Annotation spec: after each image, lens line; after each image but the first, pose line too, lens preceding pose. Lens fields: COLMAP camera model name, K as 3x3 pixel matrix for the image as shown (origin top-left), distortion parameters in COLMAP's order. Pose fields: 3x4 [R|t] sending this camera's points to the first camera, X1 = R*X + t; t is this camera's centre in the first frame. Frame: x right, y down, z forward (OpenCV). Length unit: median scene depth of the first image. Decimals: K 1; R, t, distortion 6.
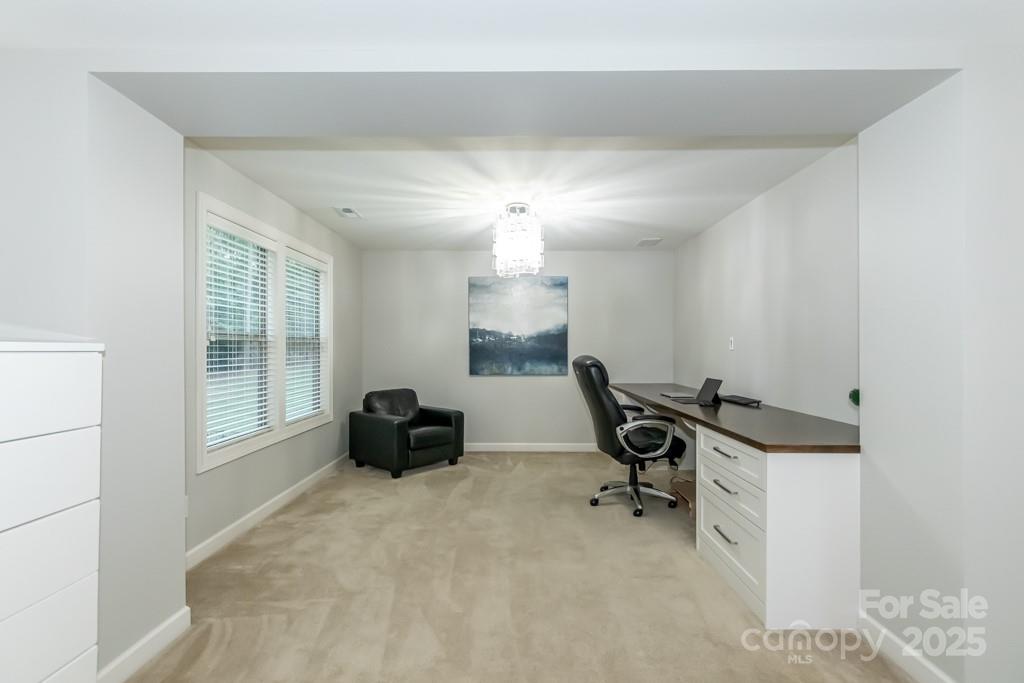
lens RADIAL K [[475.5, 0, 510.9], [0, 475.5, 345.2], [0, 0, 1]] dist [0.001045, -0.000070]
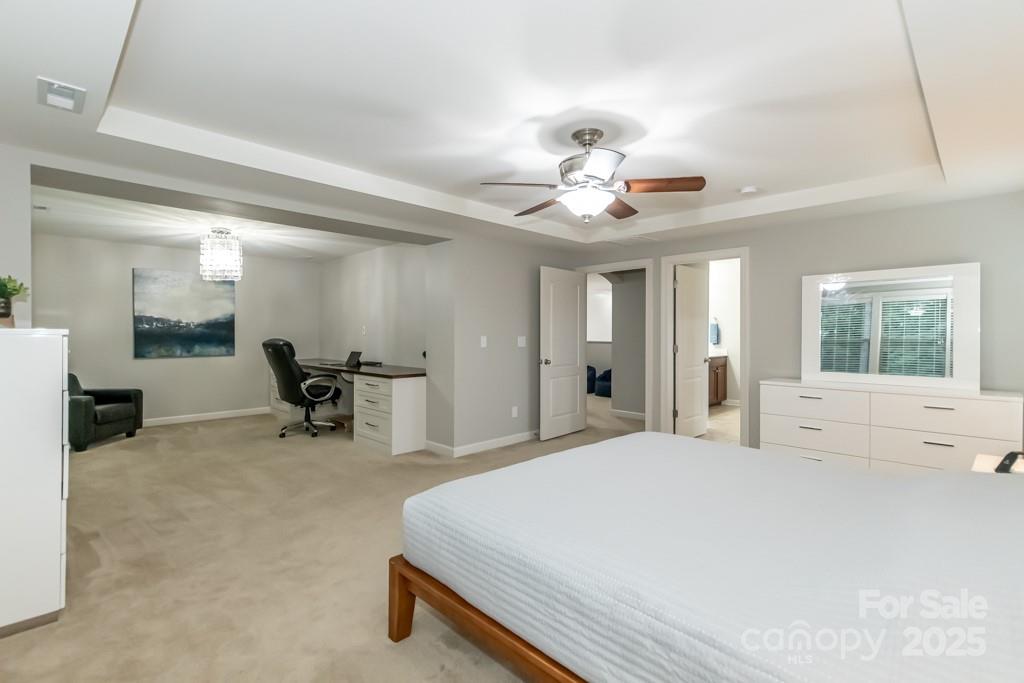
lens RADIAL K [[478.9, 0, 514.2], [0, 478.9, 332.5], [0, 0, 1]] dist [0.002815, 0.000016]
pose [[0.695252, 0.000208, 0.718766, -0.309302], [-0.004187, 0.999984, 0.003761, -0.004253], [-0.718754, -0.005624, 0.695242, -0.445330]]
